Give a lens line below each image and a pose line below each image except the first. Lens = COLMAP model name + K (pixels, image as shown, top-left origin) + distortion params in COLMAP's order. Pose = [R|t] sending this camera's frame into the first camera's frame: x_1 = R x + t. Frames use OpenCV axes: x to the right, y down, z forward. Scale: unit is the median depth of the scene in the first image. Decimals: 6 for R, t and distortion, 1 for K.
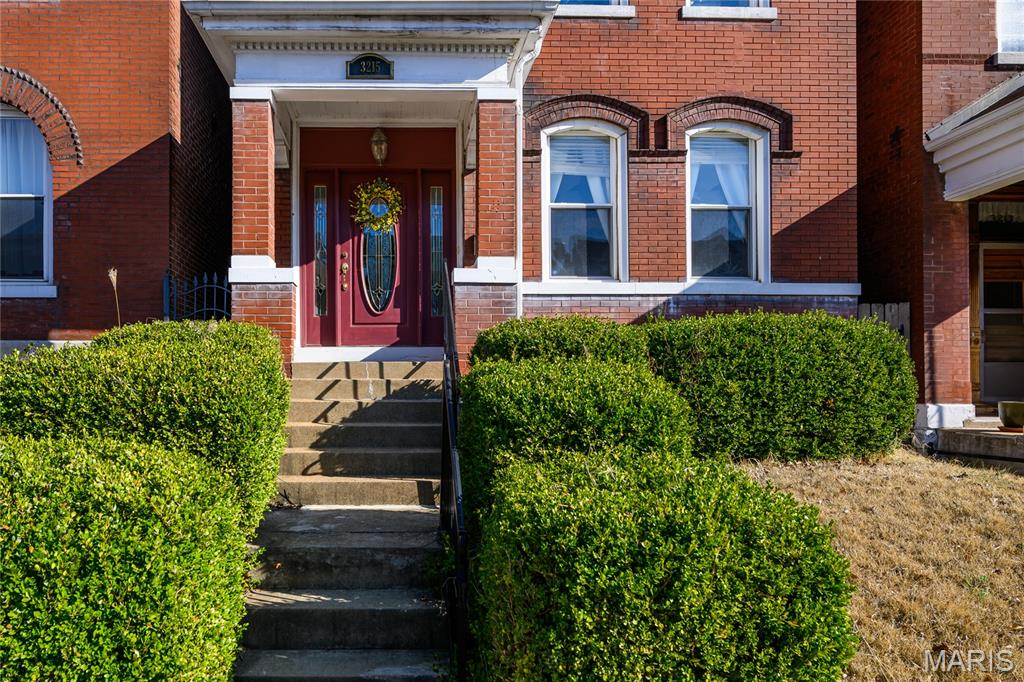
lens RADIAL K [[564.7, 0, 511.5], [0, 564.7, 343.8], [0, 0, 1]] dist [-0.001253, 0.001217]
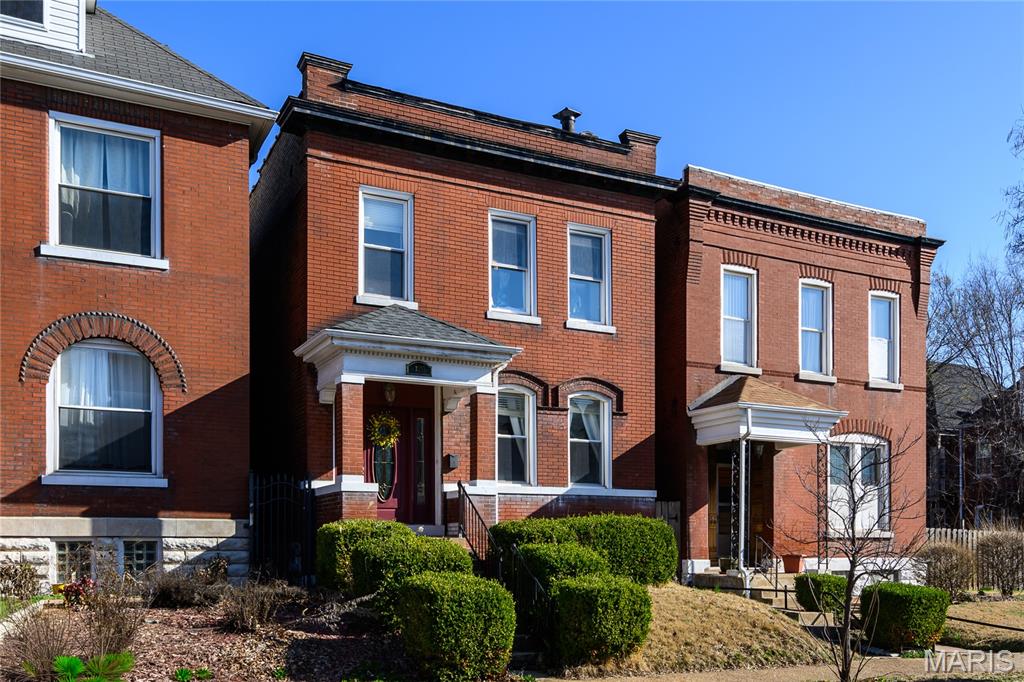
lens RADIAL K [[818.5, 0, 512.3], [0, 818.5, 341.5], [0, 0, 1]] dist [-0.005918, 0.004547]
pose [[0.929712, 0.087818, 0.357665, -0.755122], [-0.030592, 0.986213, -0.162626, -0.133932], [-0.367015, 0.140254, 0.919581, -1.249699]]
